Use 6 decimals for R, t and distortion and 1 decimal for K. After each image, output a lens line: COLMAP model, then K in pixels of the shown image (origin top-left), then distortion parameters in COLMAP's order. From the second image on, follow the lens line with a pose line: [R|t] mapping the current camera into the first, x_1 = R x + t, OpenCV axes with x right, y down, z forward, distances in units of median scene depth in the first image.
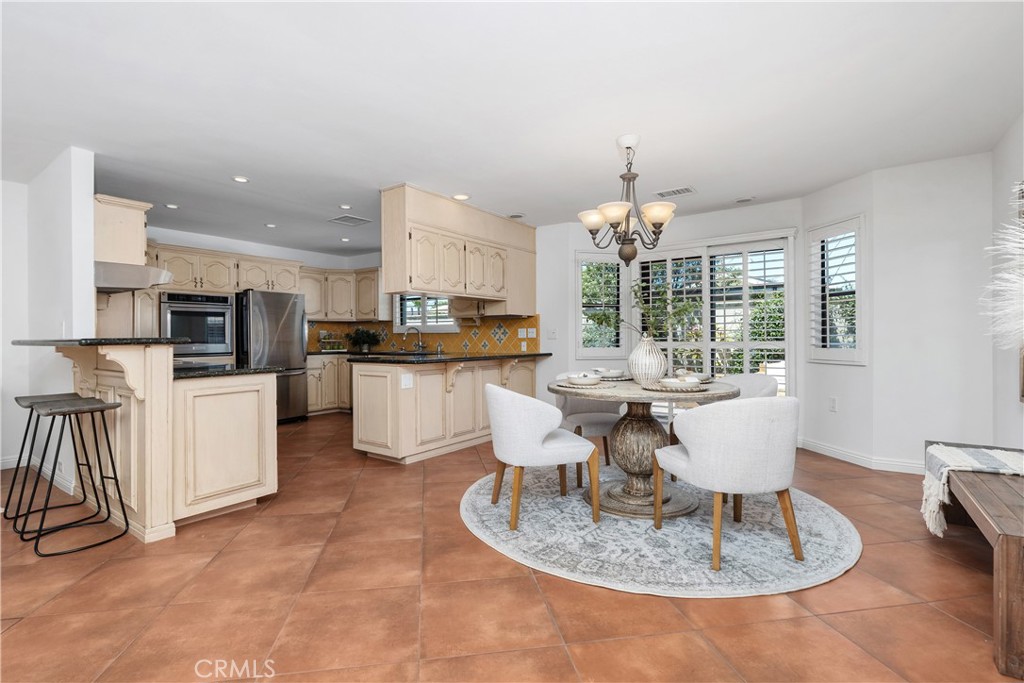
lens RADIAL K [[478.5, 0, 508.4], [0, 478.5, 336.3], [0, 0, 1]] dist [-0.003587, -0.000985]
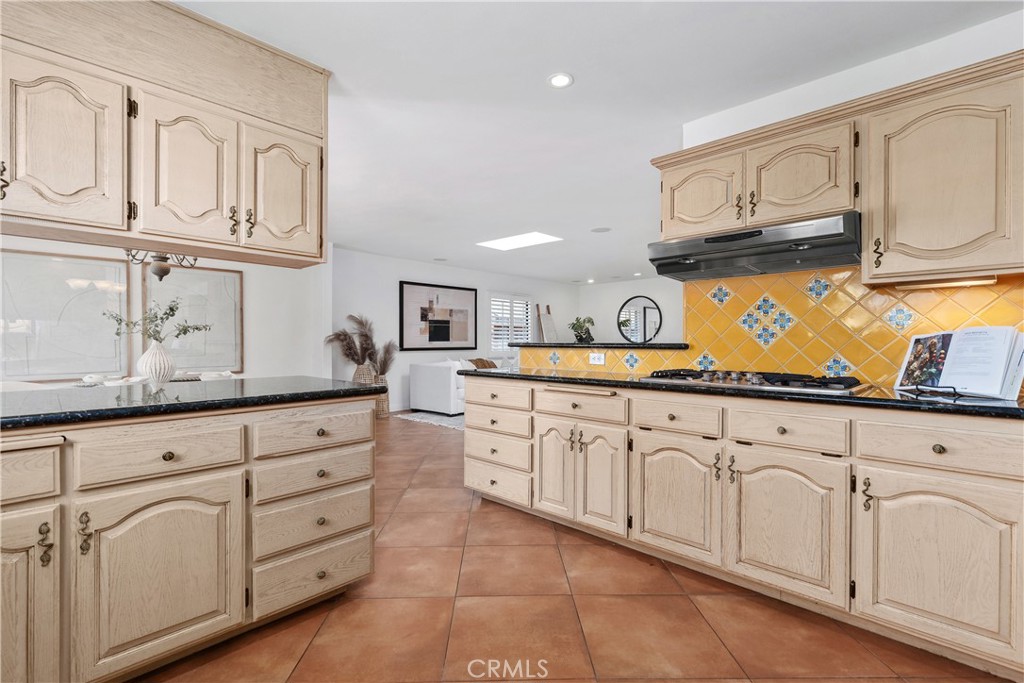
lens RADIAL K [[467.0, 0, 517.2], [0, 467.0, 343.6], [0, 0, 1]] dist [0.010898, -0.001284]
pose [[-0.991043, 0.003483, 0.133501, -0.537933], [0.003926, 0.999988, 0.003051, 0.002001], [-0.133489, 0.003547, -0.991044, 1.464732]]
